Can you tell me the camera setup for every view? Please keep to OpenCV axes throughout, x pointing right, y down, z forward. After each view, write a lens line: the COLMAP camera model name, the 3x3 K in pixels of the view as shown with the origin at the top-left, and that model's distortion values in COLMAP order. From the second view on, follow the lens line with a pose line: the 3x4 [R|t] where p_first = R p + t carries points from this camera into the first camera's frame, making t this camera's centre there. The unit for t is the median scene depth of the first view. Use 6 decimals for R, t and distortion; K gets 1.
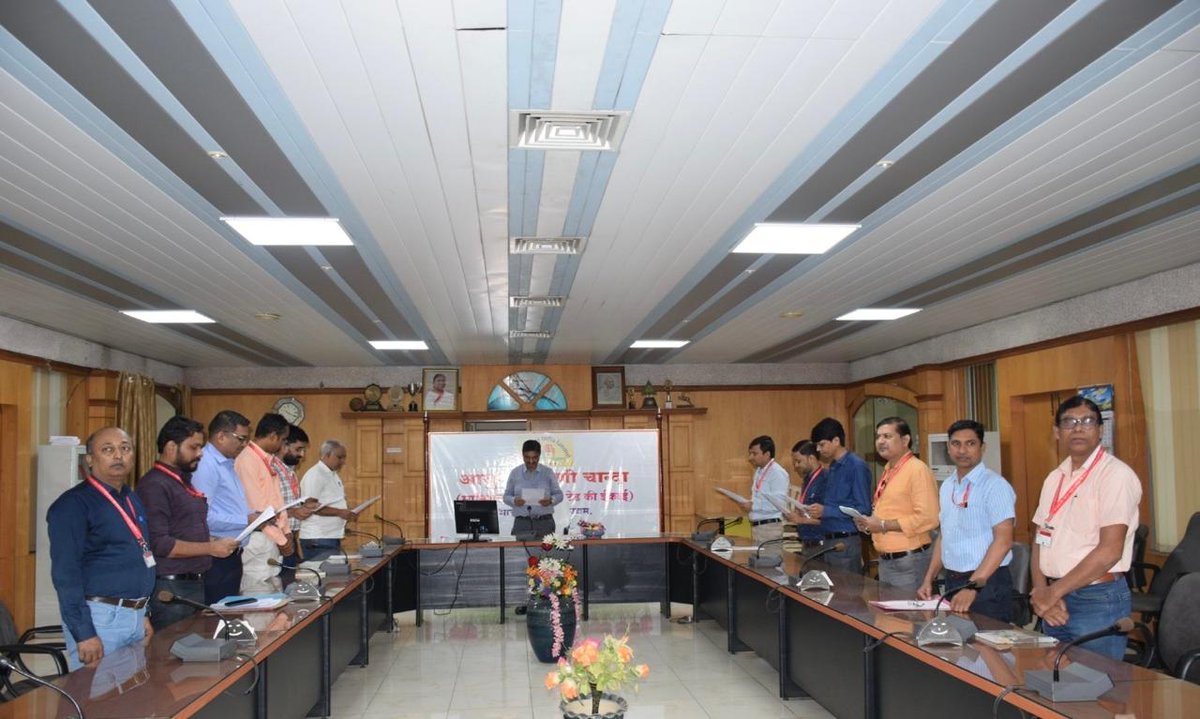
lens RADIAL K [[1203.3, 0, 600.0], [0, 1203.3, 359.5], [0, 0, 1]] dist [-0.011498, -0.006185]
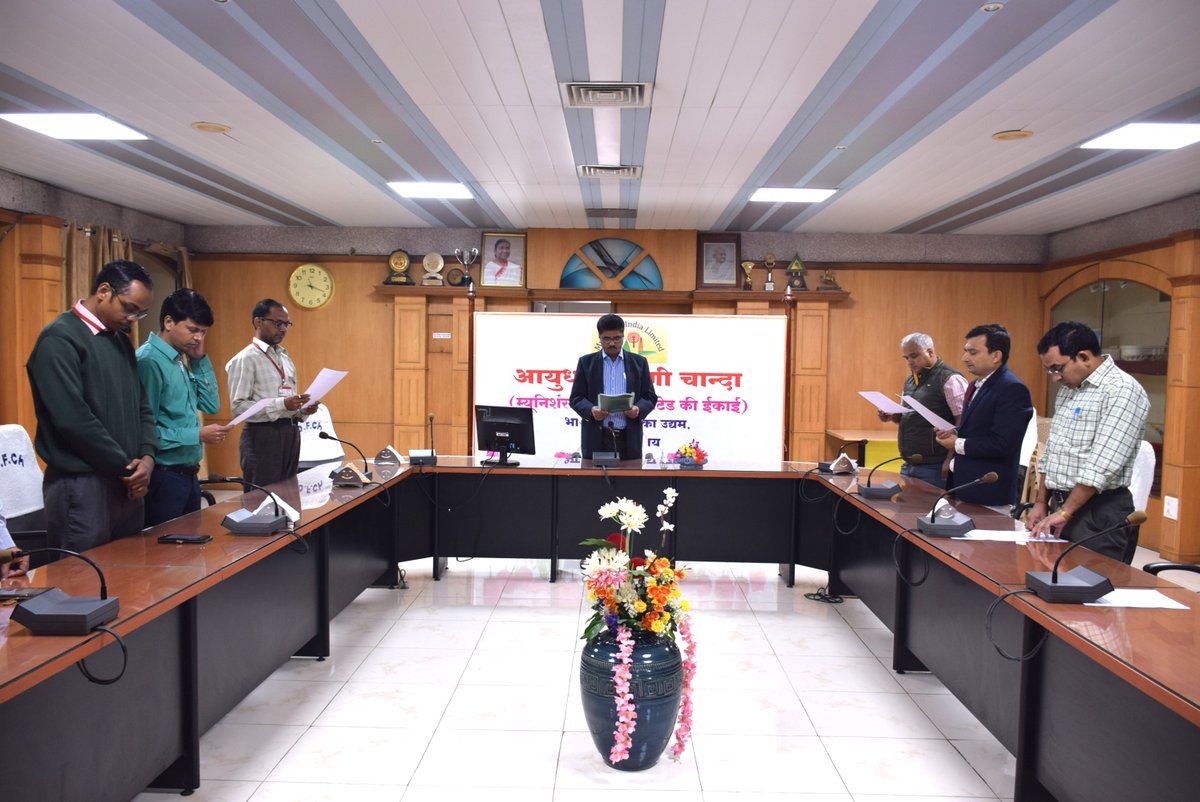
lens RADIAL K [[1224.7, 0, 600.0], [0, 1224.7, 401.0], [0, 0, 1]] dist [-0.010656, -0.003277]
pose [[0.995366, 0.036453, -0.088979, 0.004892], [-0.025560, 0.992369, 0.120625, 0.020617], [0.092697, -0.117791, 0.988702, 0.236317]]
